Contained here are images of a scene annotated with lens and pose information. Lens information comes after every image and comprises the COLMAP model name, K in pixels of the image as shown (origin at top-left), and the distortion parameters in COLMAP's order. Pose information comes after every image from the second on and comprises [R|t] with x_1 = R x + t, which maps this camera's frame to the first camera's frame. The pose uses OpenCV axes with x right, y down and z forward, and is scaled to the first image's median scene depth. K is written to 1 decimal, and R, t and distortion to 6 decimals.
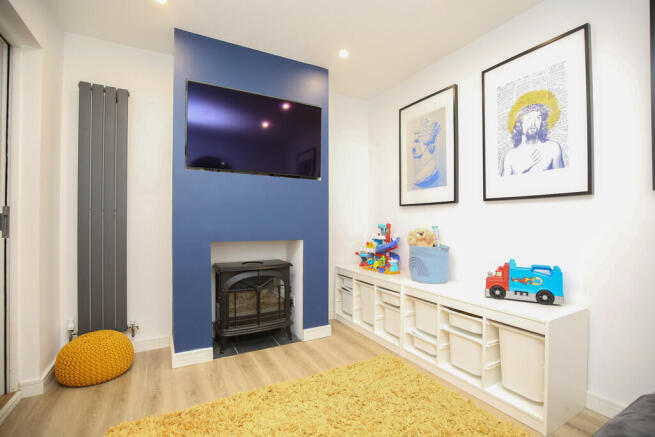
lens RADIAL K [[304.7, 0, 329.7], [0, 304.7, 220.3], [0, 0, 1]] dist [-0.028319, 0.001030]
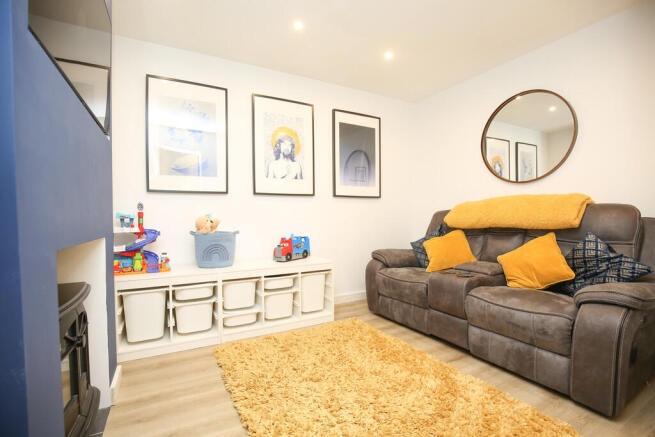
lens RADIAL K [[304.7, 0, 329.7], [0, 304.7, 220.3], [0, 0, 1]] dist [-0.028319, 0.001030]
pose [[-0.012013, -0.013220, 0.999840, -0.886706], [0.004554, 0.999902, 0.013275, 0.035897], [-0.999917, 0.004713, -0.011951, 0.759839]]
